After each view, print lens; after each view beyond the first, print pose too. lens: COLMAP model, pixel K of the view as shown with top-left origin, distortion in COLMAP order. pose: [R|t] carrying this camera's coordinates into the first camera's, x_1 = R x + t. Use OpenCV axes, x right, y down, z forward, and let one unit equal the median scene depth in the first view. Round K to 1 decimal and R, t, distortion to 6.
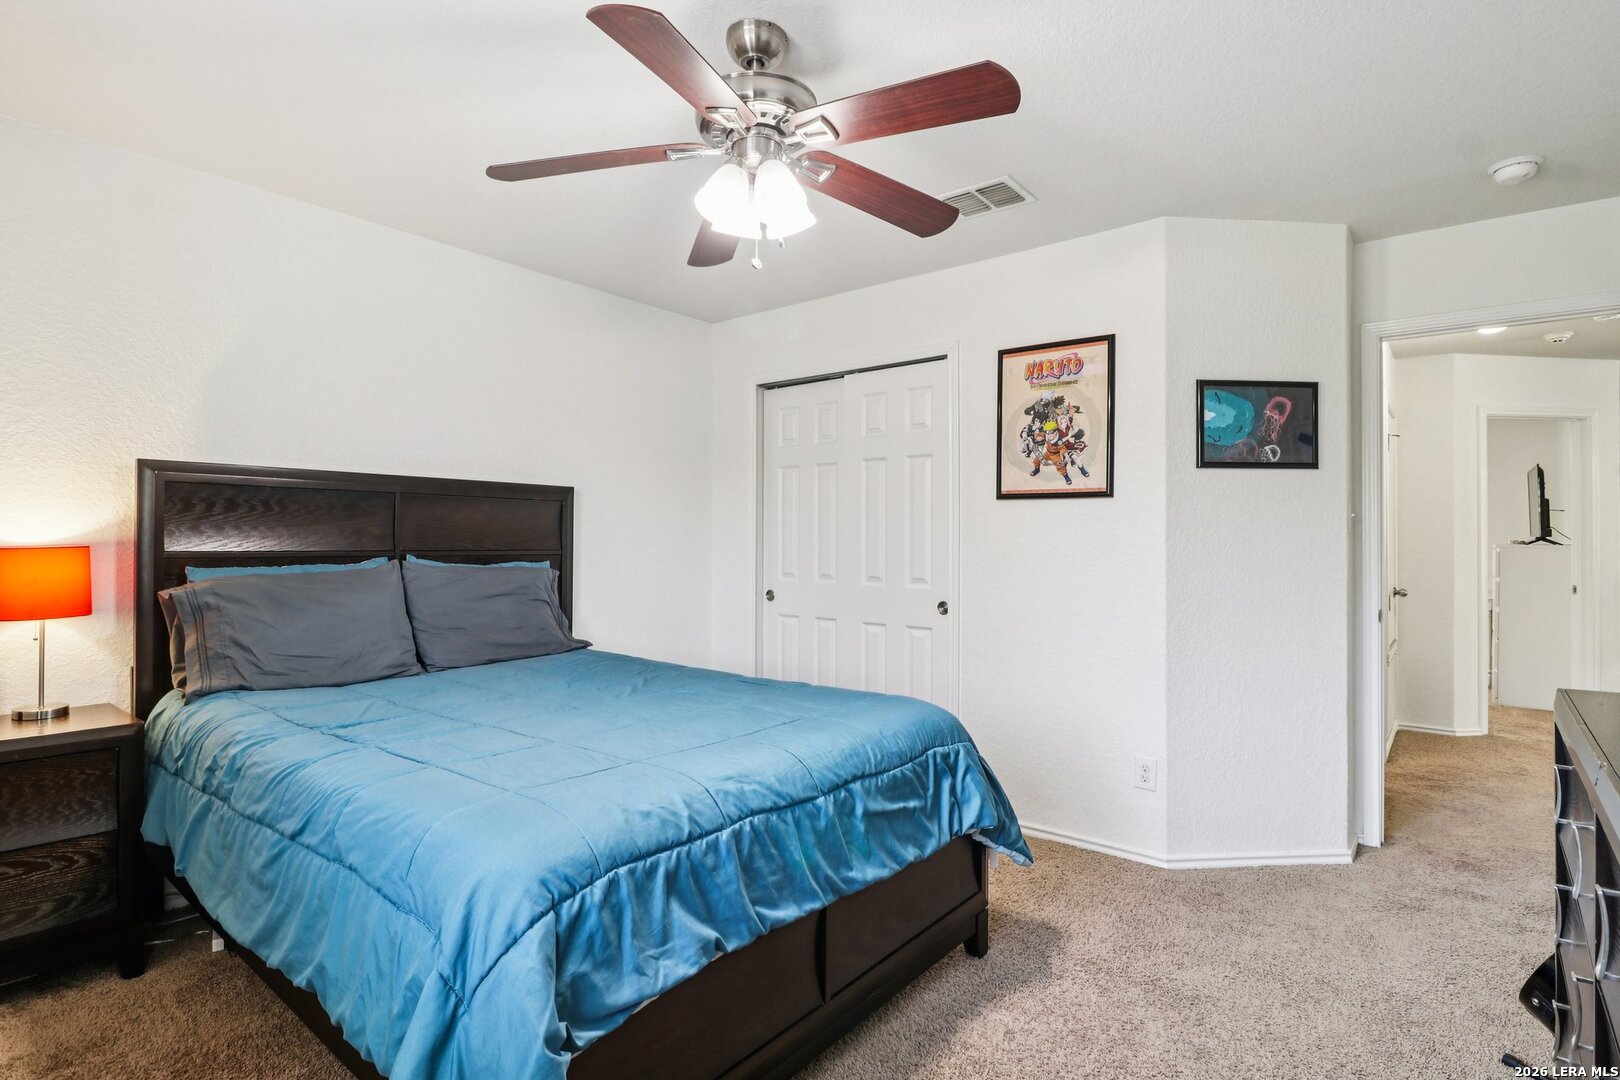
lens RADIAL K [[815.7, 0, 806.2], [0, 815.7, 537.4], [0, 0, 1]] dist [-0.000903, -0.000029]
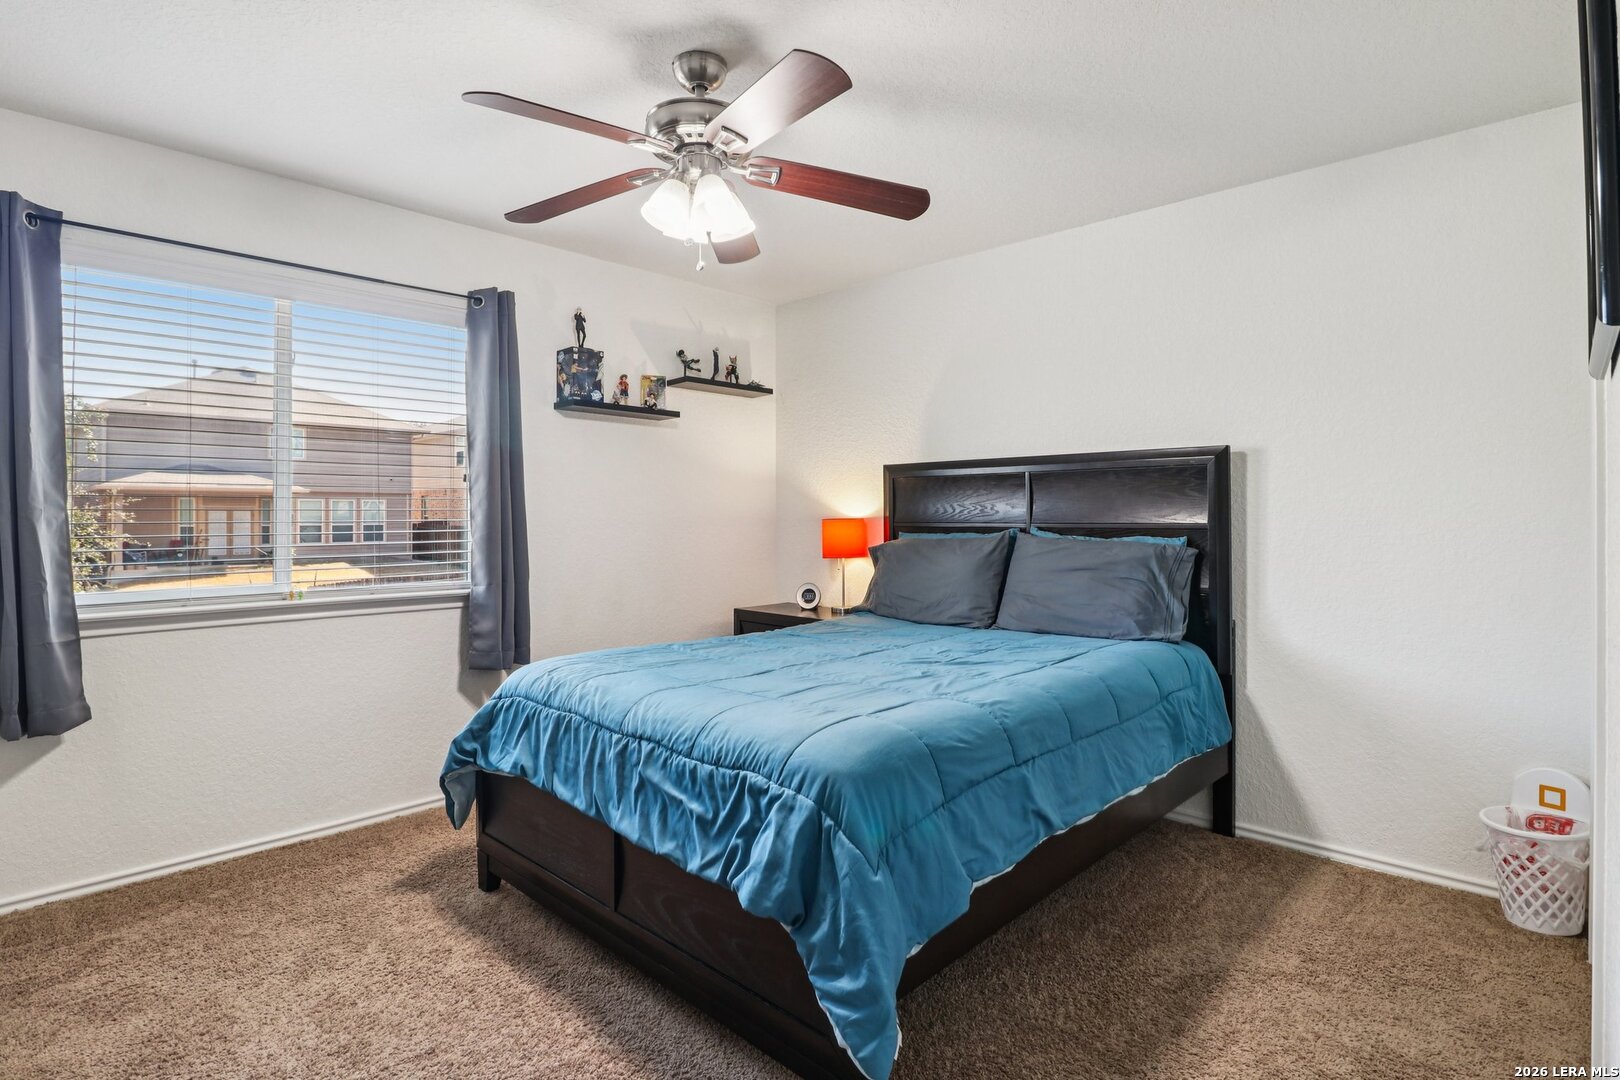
lens RADIAL K [[815.7, 0, 806.7], [0, 815.7, 534.0], [0, 0, 1]] dist [-0.000903, -0.000029]
pose [[-0.081452, 0.014955, -0.996565, 0.963304], [0.004053, 0.999884, 0.014674, 0.020565], [0.996669, -0.002844, -0.081504, 1.160407]]
